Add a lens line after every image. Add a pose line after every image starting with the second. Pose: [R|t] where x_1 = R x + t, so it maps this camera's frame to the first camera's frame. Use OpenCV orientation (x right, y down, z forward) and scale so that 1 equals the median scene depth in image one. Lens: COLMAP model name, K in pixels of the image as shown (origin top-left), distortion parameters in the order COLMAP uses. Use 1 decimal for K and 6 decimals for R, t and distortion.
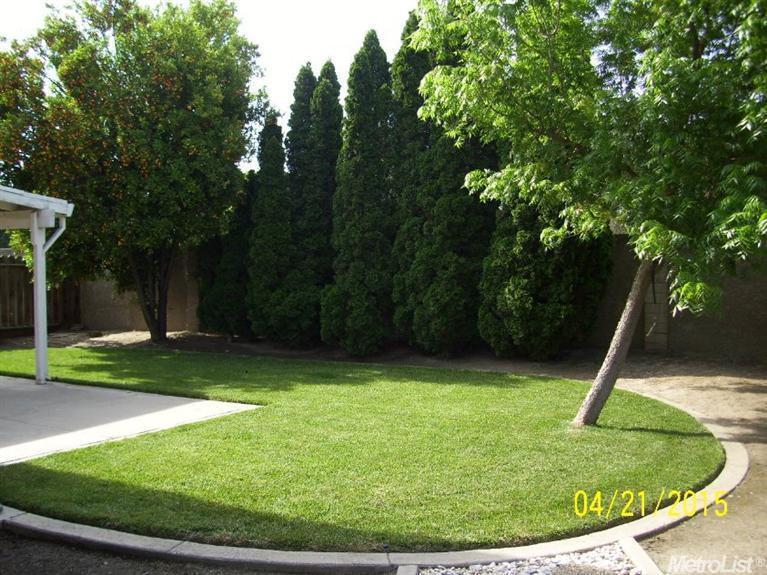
lens RADIAL K [[797.1, 0, 381.3], [0, 797.1, 309.0], [0, 0, 1]] dist [-0.150449, 0.135455]
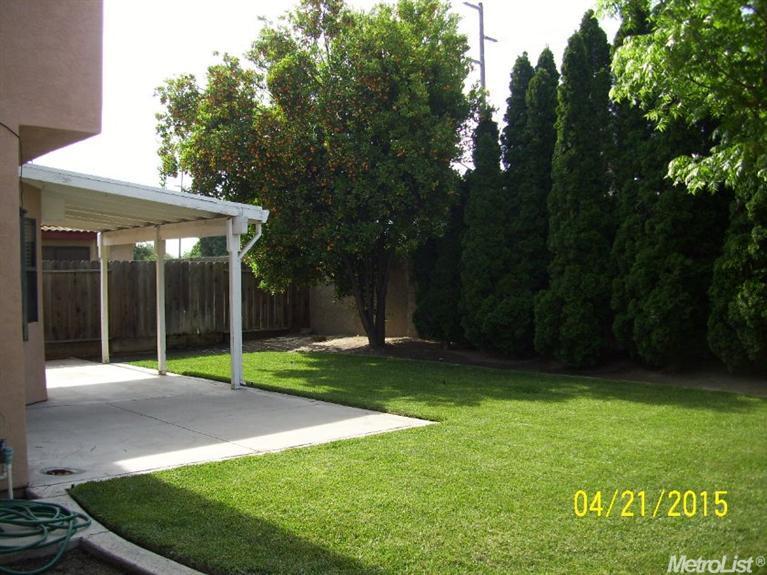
lens RADIAL K [[797.1, 0, 381.3], [0, 797.1, 309.0], [0, 0, 1]] dist [-0.150449, 0.135455]
pose [[0.941073, 0.005249, -0.338162, 0.070477], [-0.006453, 0.999976, -0.002436, -0.005065], [0.338141, 0.004475, 0.941085, 0.074366]]
